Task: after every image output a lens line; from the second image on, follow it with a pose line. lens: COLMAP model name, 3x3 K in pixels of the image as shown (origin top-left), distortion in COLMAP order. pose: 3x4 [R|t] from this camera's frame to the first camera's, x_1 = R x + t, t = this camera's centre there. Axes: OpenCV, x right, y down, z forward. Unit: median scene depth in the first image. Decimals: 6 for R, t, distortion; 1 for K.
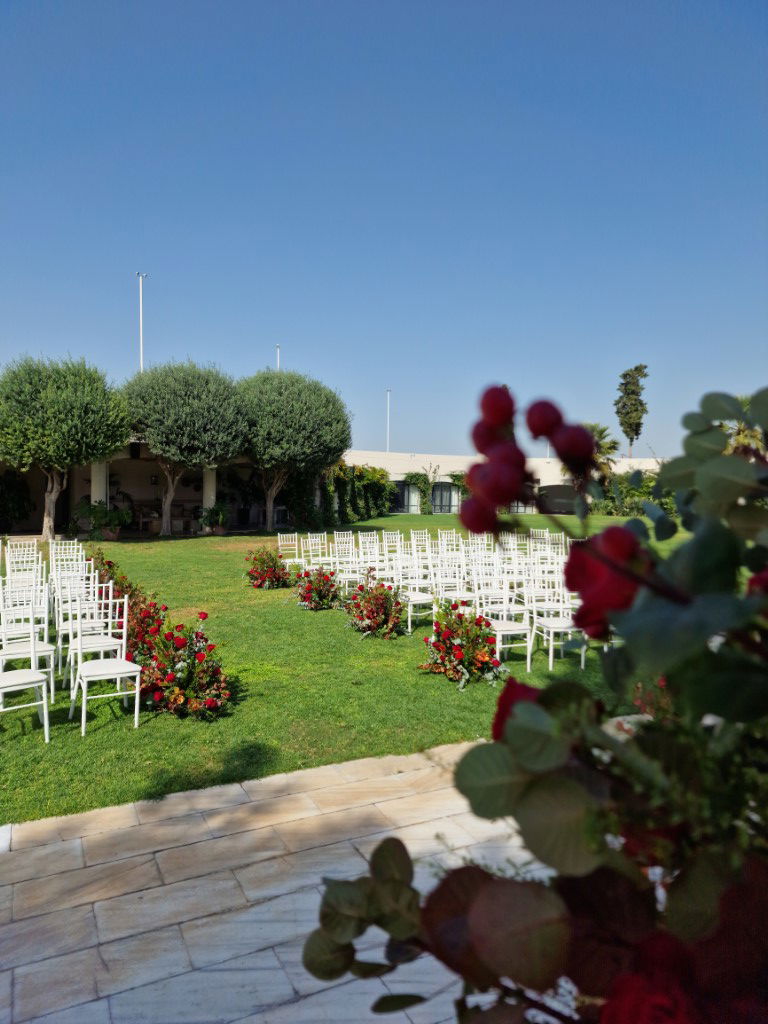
lens RADIAL K [[684.1, 0, 368.7], [0, 684.1, 513.8], [0, 0, 1]] dist [0.106479, -0.088432]
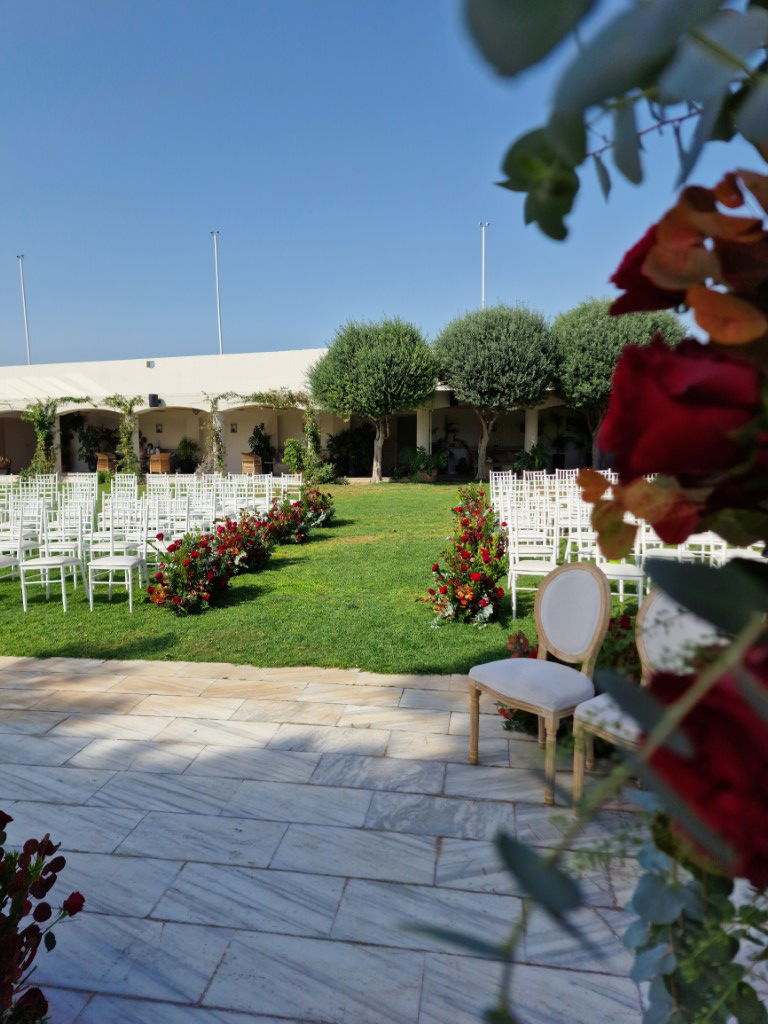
lens RADIAL K [[684.1, 0, 368.7], [0, 684.1, 513.8], [0, 0, 1]] dist [0.106479, -0.088432]
pose [[0.809807, 0.036747, -0.585545, 0.195356], [0.002506, 0.997811, 0.066086, 0.015870], [0.586691, -0.054984, 0.807942, 0.077433]]
